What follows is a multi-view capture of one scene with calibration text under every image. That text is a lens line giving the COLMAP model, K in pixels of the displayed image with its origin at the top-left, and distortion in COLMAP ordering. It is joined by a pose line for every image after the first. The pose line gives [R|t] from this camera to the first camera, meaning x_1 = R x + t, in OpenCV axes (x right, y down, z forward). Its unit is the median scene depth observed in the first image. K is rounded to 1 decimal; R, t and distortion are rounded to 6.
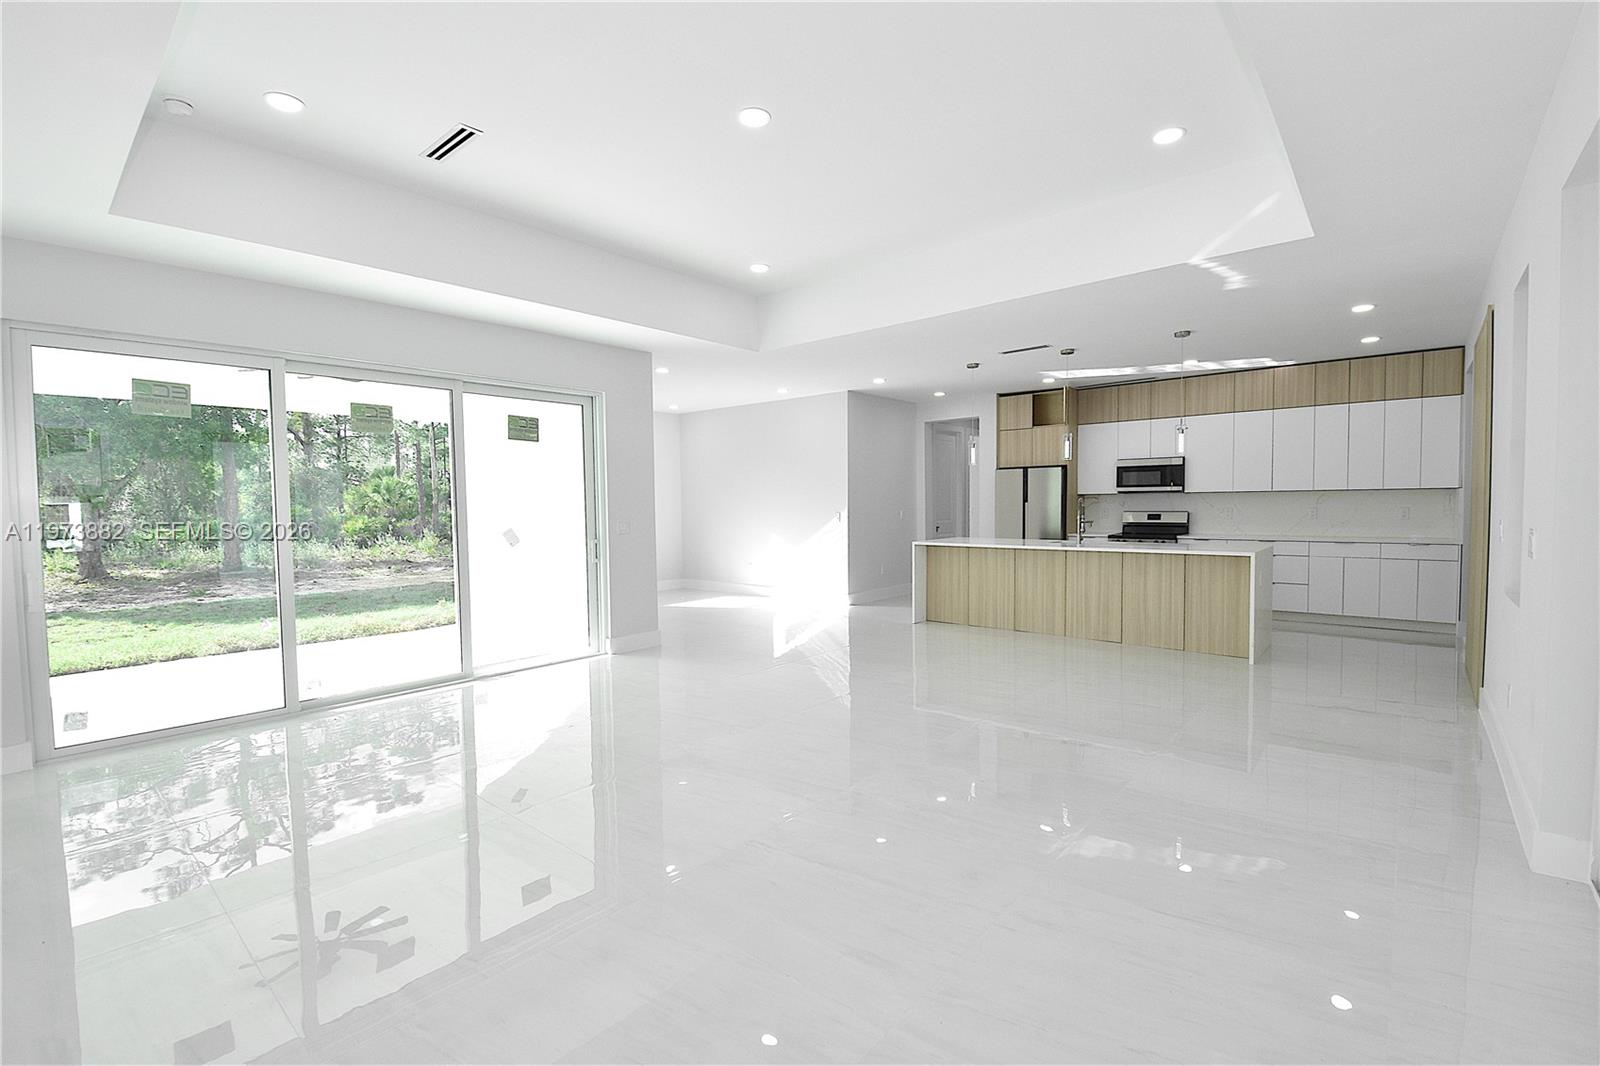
lens RADIAL K [[699.2, 0, 804.2], [0, 699.2, 538.1], [0, 0, 1]] dist [-0.009437, -0.005367]
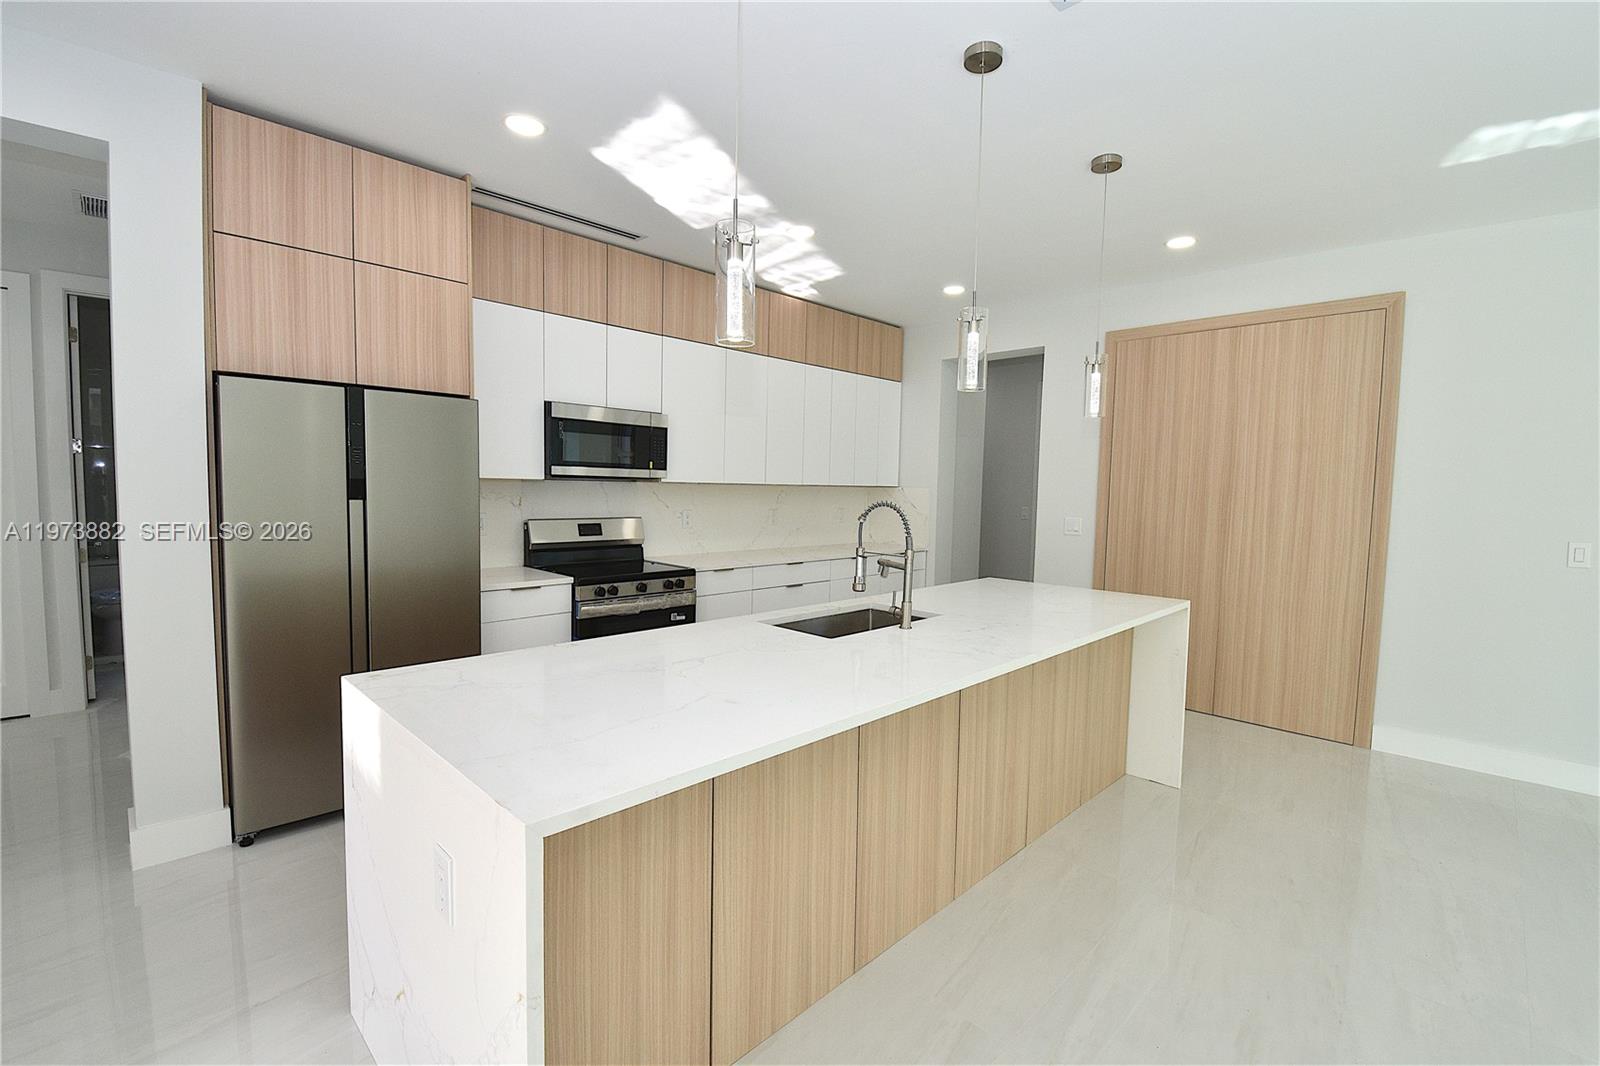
lens RADIAL K [[699.2, 0, 799.5], [0, 699.2, 534.2], [0, 0, 1]] dist [-0.009437, -0.005367]
pose [[0.064611, -0.051836, 0.996563, 0.025976], [0.027824, 0.998355, 0.050125, -0.048847], [-0.997523, 0.024490, 0.065947, 0.843241]]
